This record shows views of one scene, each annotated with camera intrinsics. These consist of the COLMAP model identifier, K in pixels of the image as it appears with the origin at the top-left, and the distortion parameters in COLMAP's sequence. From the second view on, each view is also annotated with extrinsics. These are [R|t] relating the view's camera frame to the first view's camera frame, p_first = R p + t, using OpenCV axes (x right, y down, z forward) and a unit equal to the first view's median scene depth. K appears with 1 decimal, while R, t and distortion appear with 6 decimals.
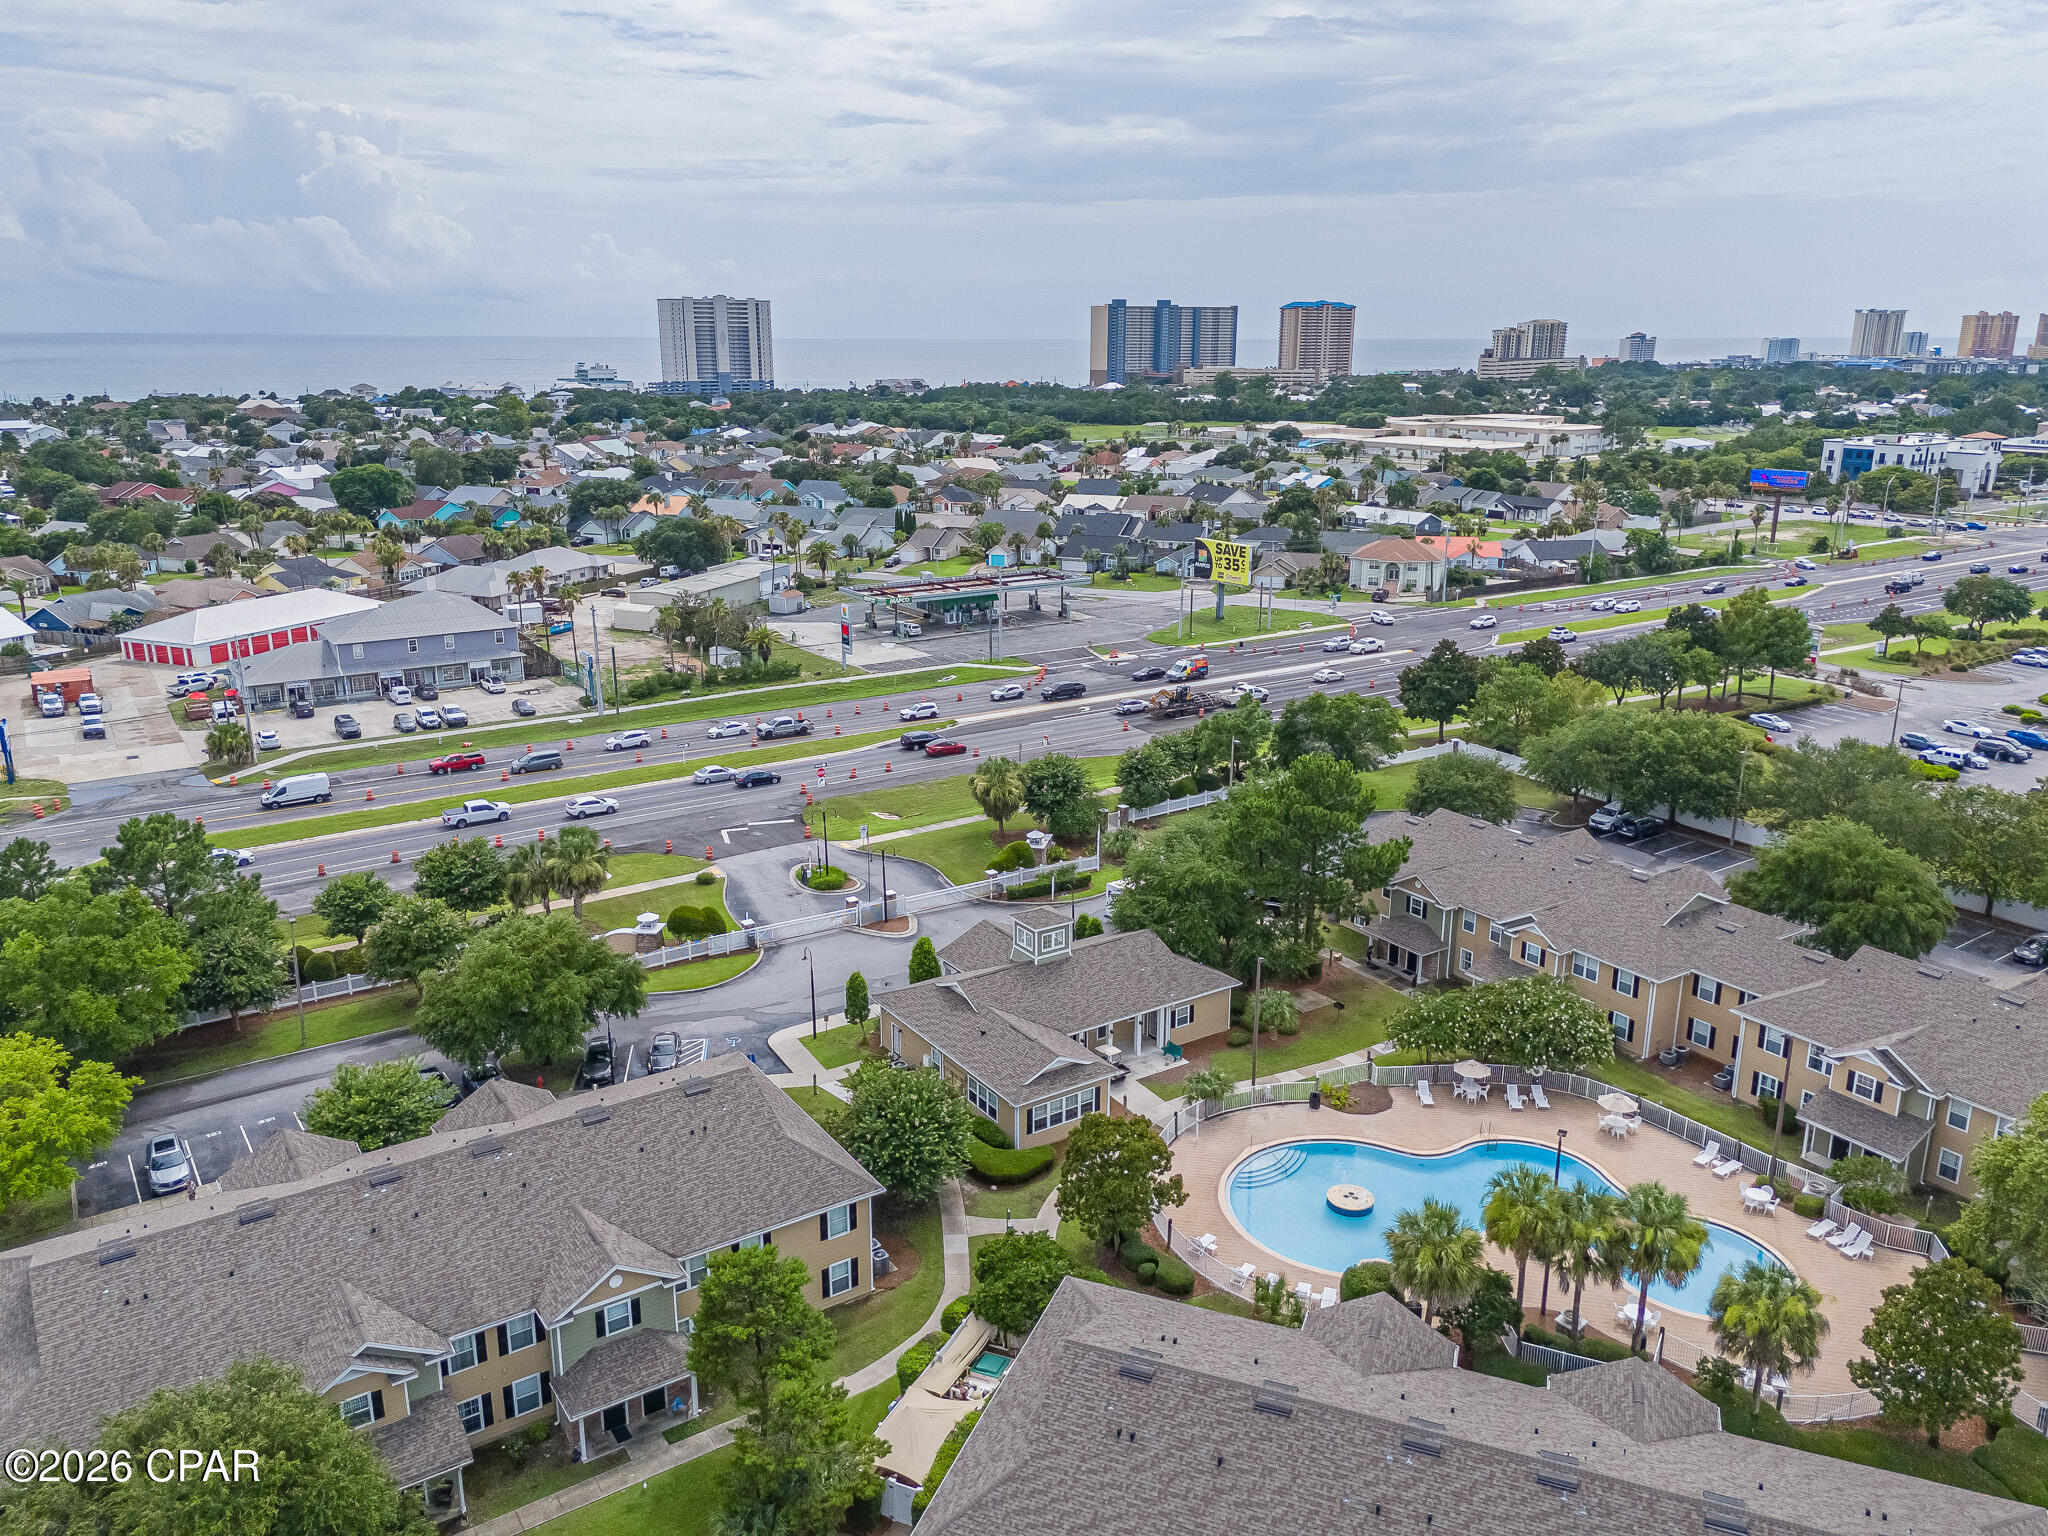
lens RADIAL K [[1495.2, 0, 982.8], [0, 1495.2, 765.3], [0, 0, 1]] dist [0.094355, -0.094846]
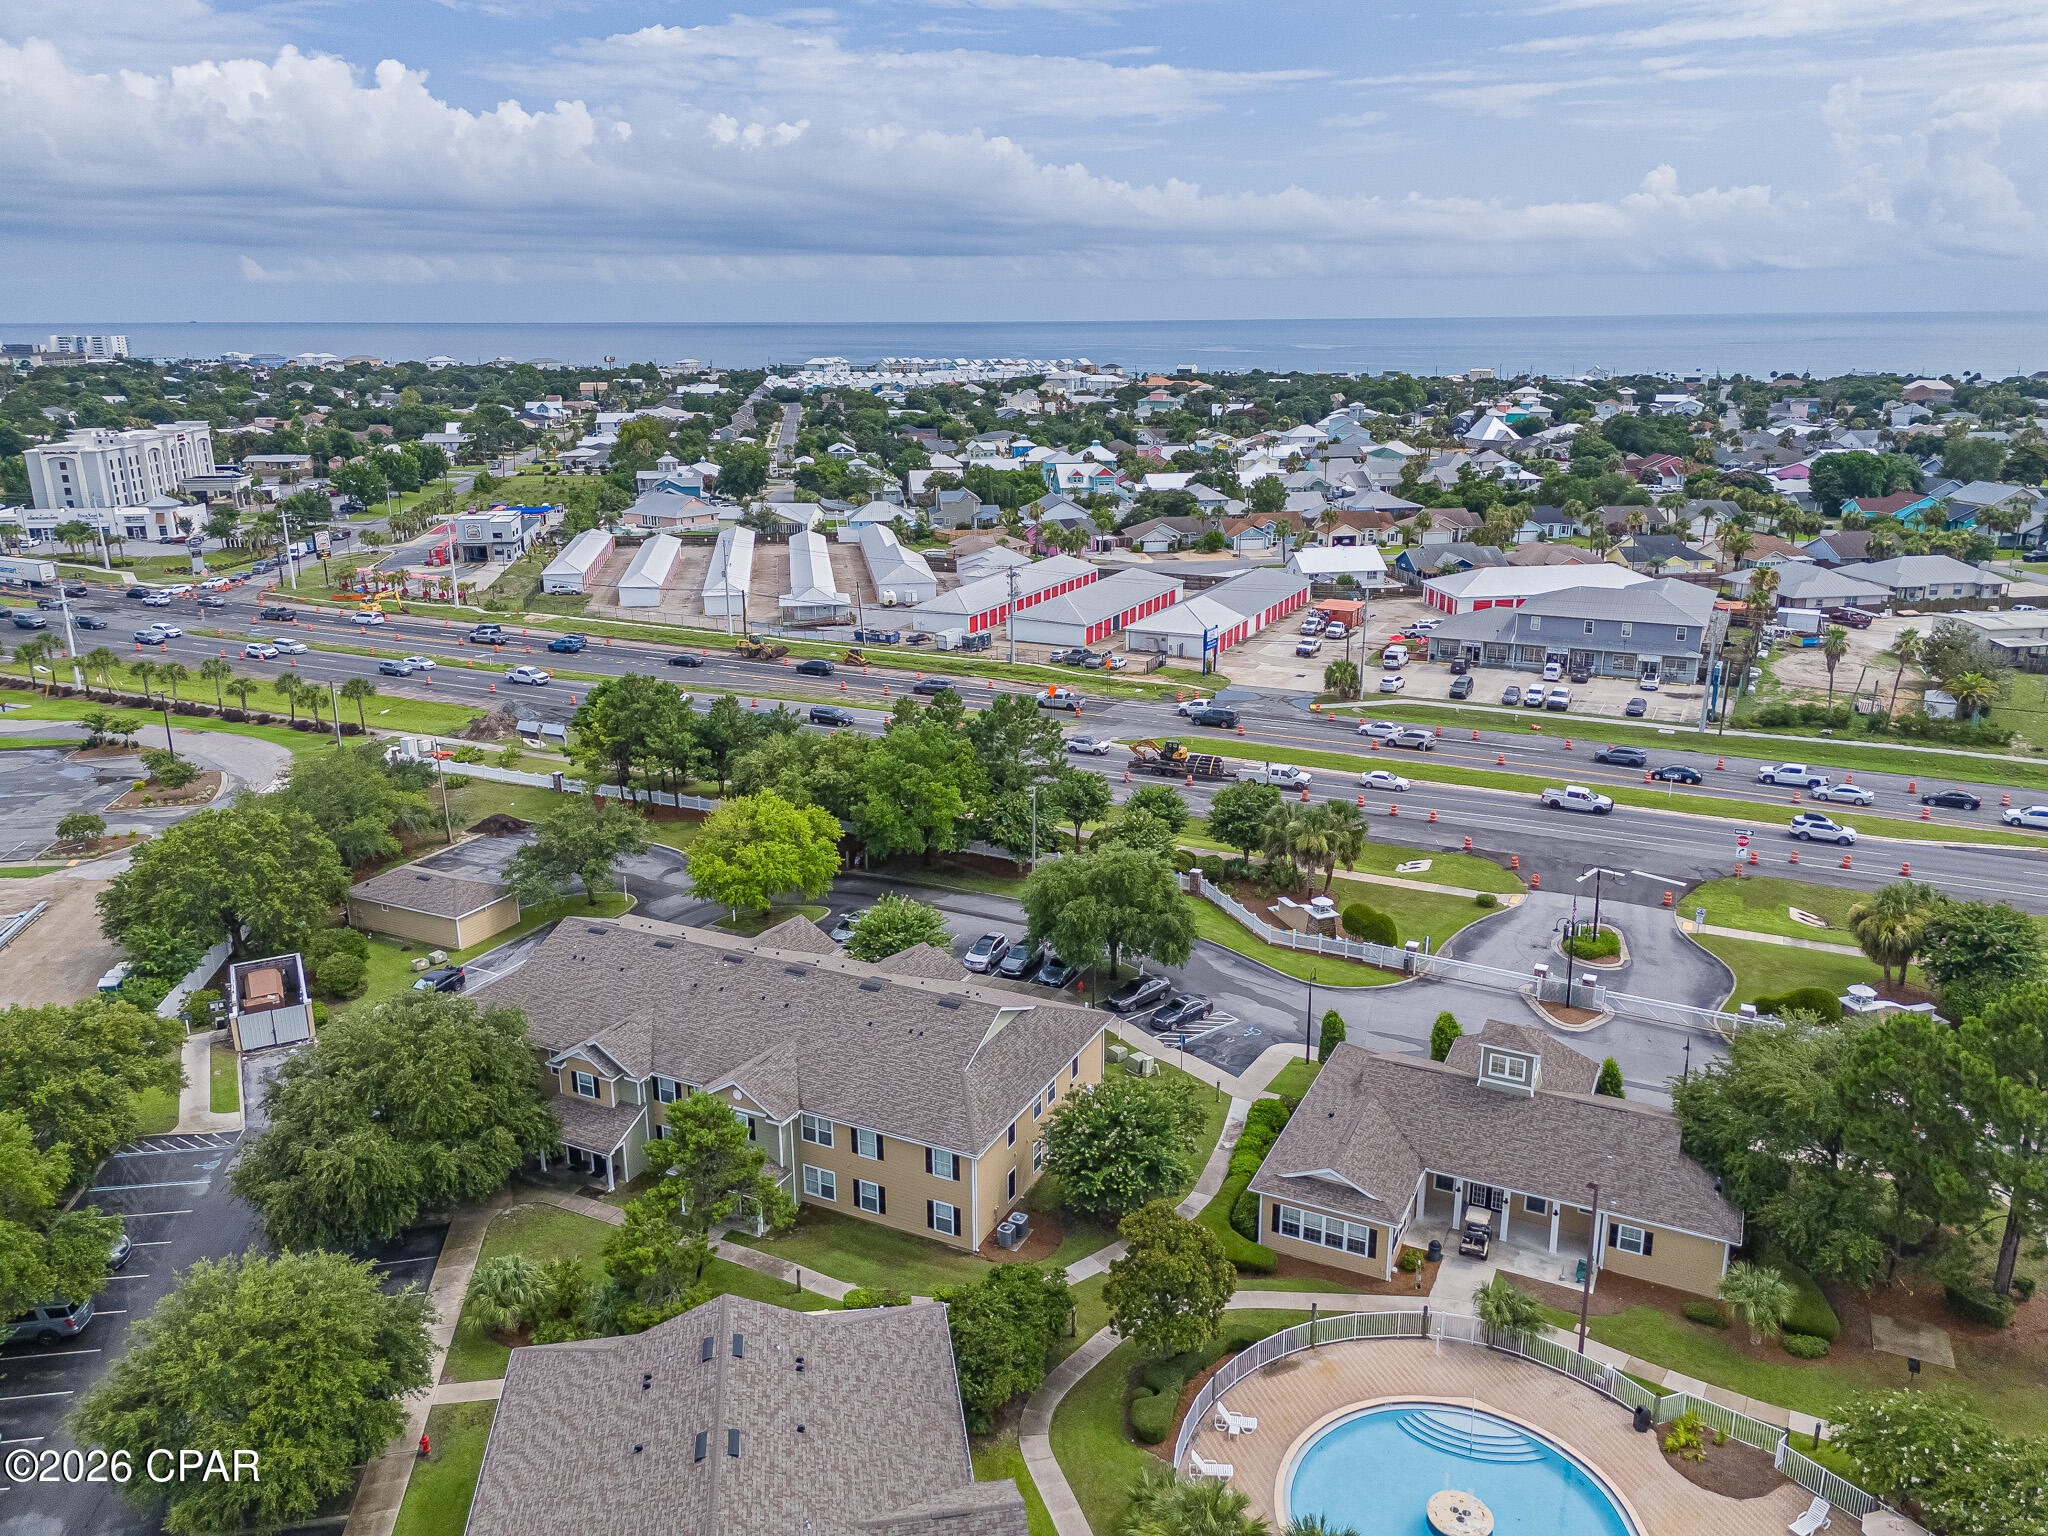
lens RADIAL K [[1469.7, 0, 1054.0], [0, 1469.7, 765.8], [0, 0, 1]] dist [0.089651, -0.088926]
pose [[0.521783, 0.243947, -0.817455, 0.420058], [-0.229223, 0.963094, 0.141095, -0.075837], [0.821705, 0.113758, 0.558444, 0.263147]]
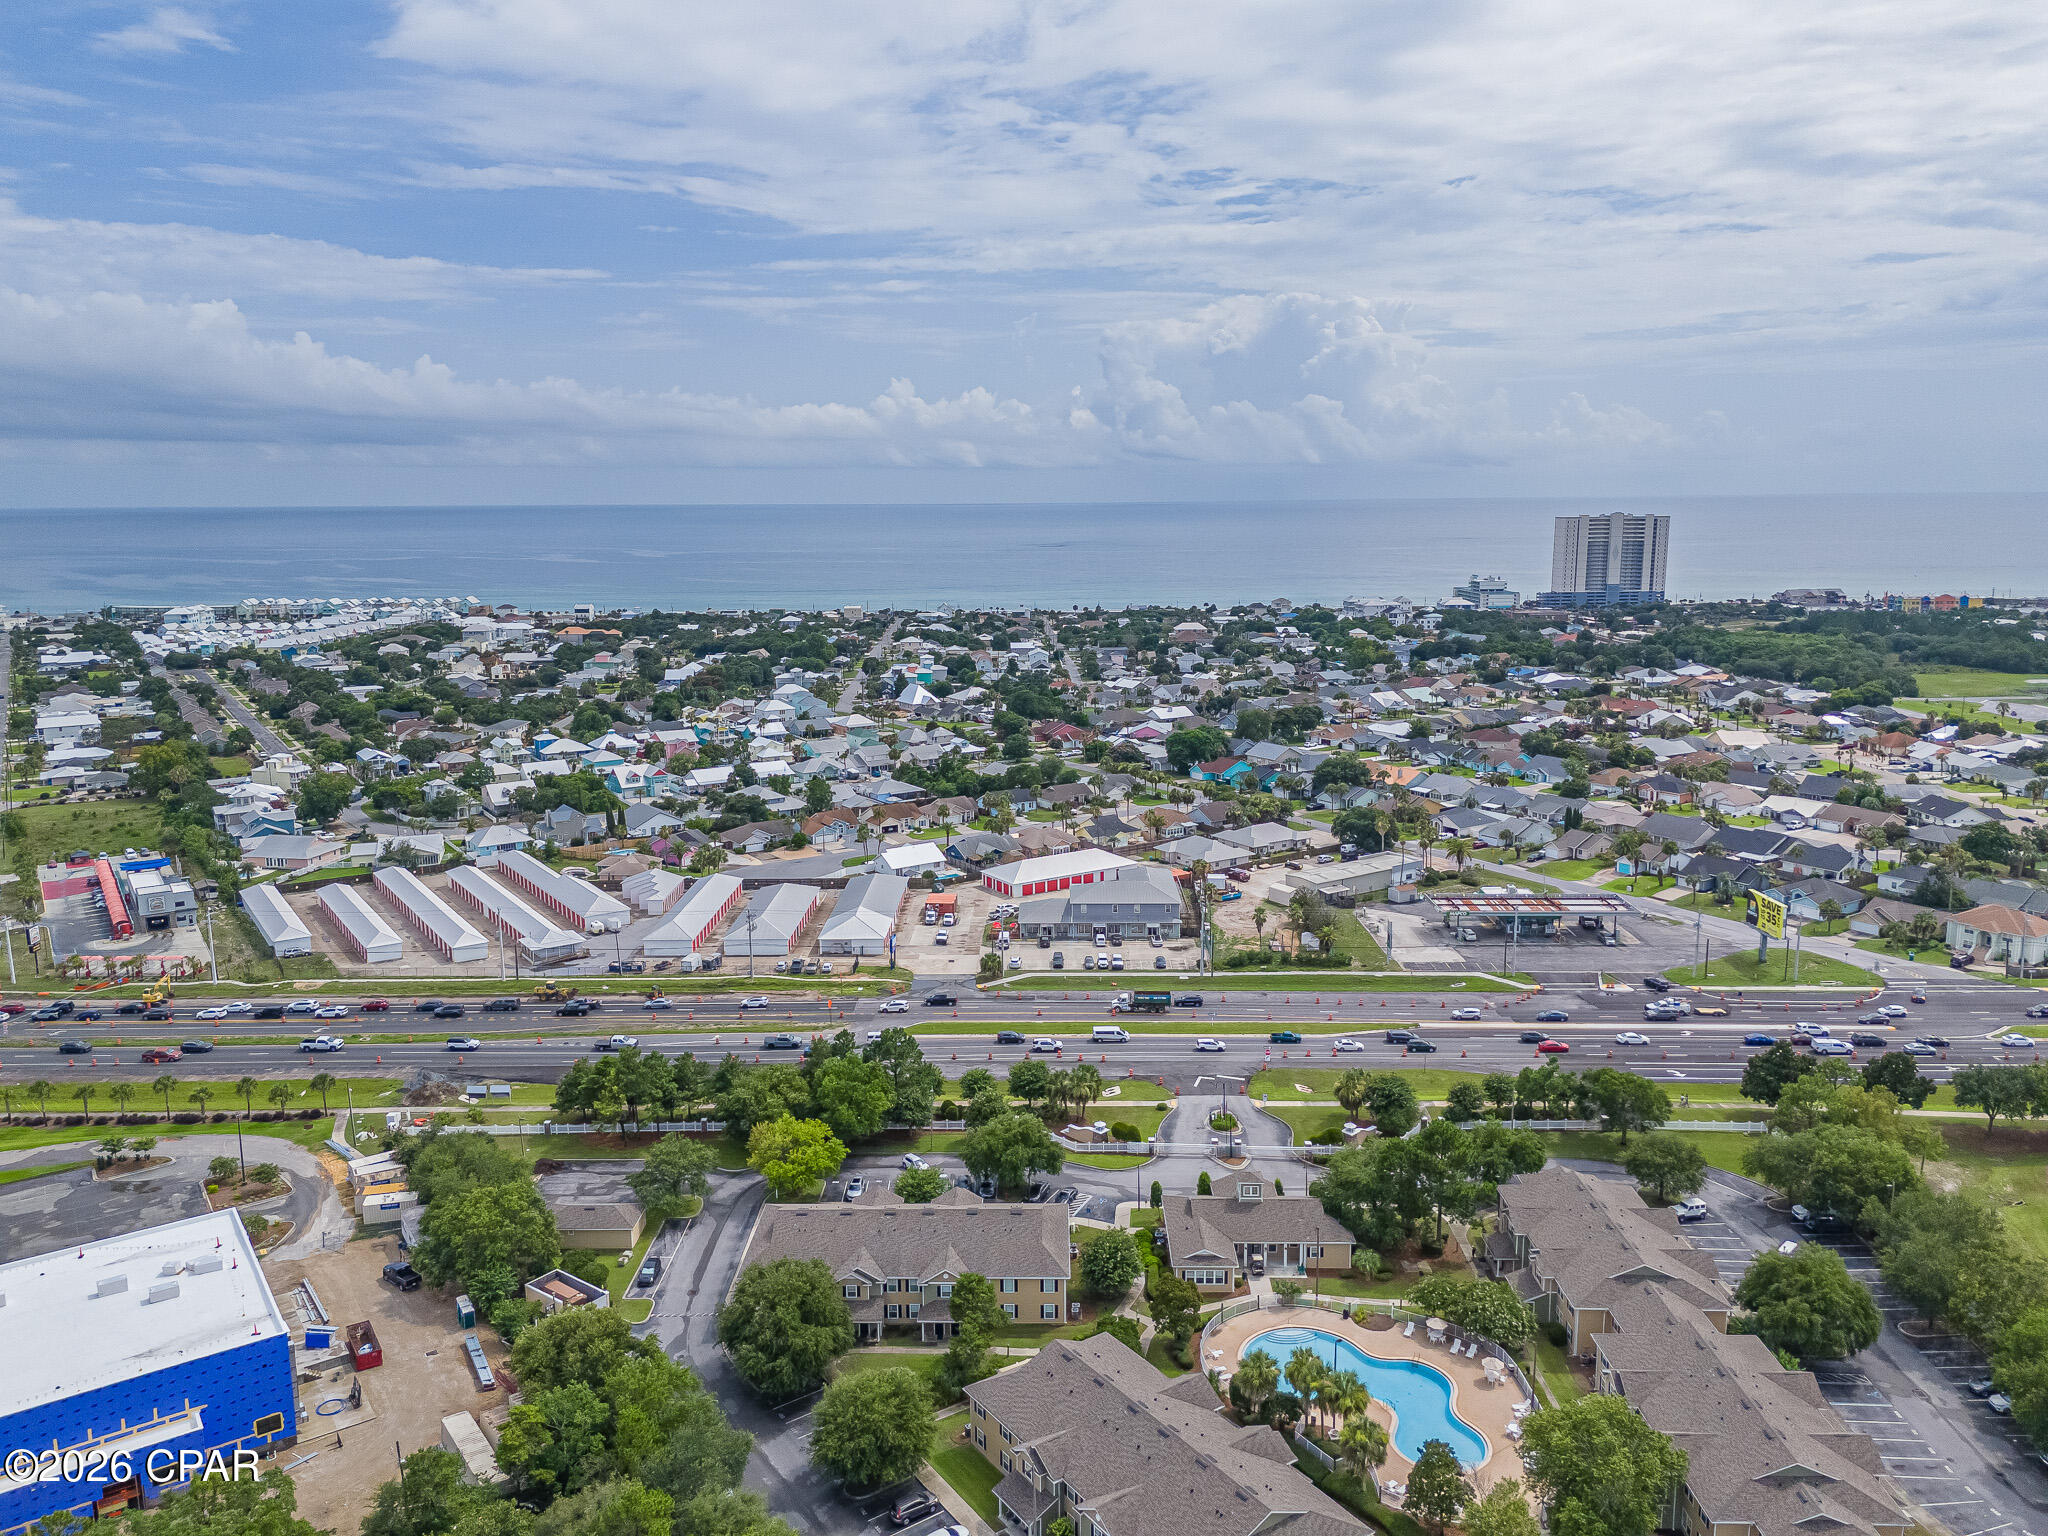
lens RADIAL K [[1466.5, 0, 1024.0], [0, 1466.5, 768.0], [0, 0, 1]] dist [0.083488, -0.093403]
pose [[0.830908, 0.094737, -0.548285, 0.606393], [-0.145796, 0.988039, -0.050227, -0.211909], [0.536969, 0.121672, 0.834782, -0.590891]]
